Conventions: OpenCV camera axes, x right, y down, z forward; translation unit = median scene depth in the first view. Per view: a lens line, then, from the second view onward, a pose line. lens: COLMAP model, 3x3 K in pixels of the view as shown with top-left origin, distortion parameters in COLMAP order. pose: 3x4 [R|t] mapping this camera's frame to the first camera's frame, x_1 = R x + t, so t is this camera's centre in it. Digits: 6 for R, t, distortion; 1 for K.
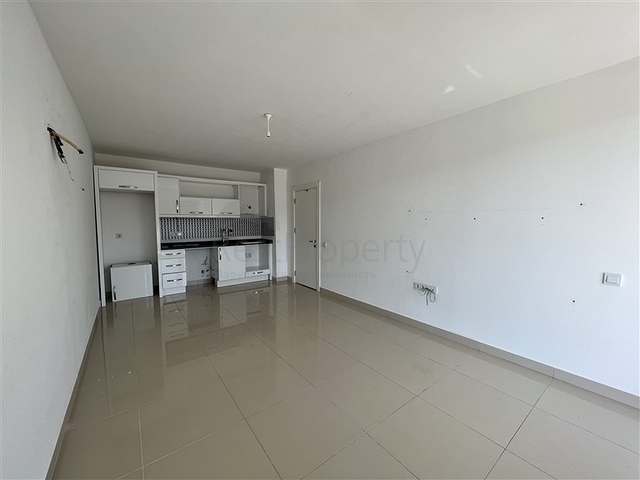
lens RADIAL K [[258.0, 0, 320.0], [0, 258.0, 240.0], [0, 0, 1]] dist [0.000901, 0.000105]
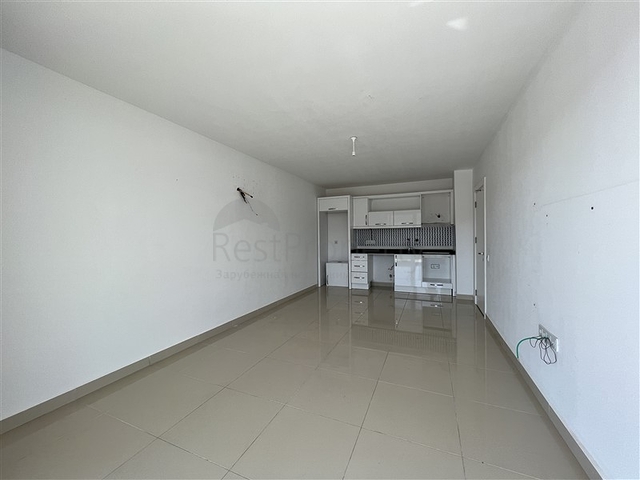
lens RADIAL K [[258.0, 0, 320.0], [0, 258.0, 240.0], [0, 0, 1]] dist [0.000901, 0.000105]
pose [[0.498286, 0.008736, -0.866969, 0.398367], [-0.050702, 0.998532, -0.019078, 0.002999], [0.865529, 0.053463, 0.497998, 0.170071]]
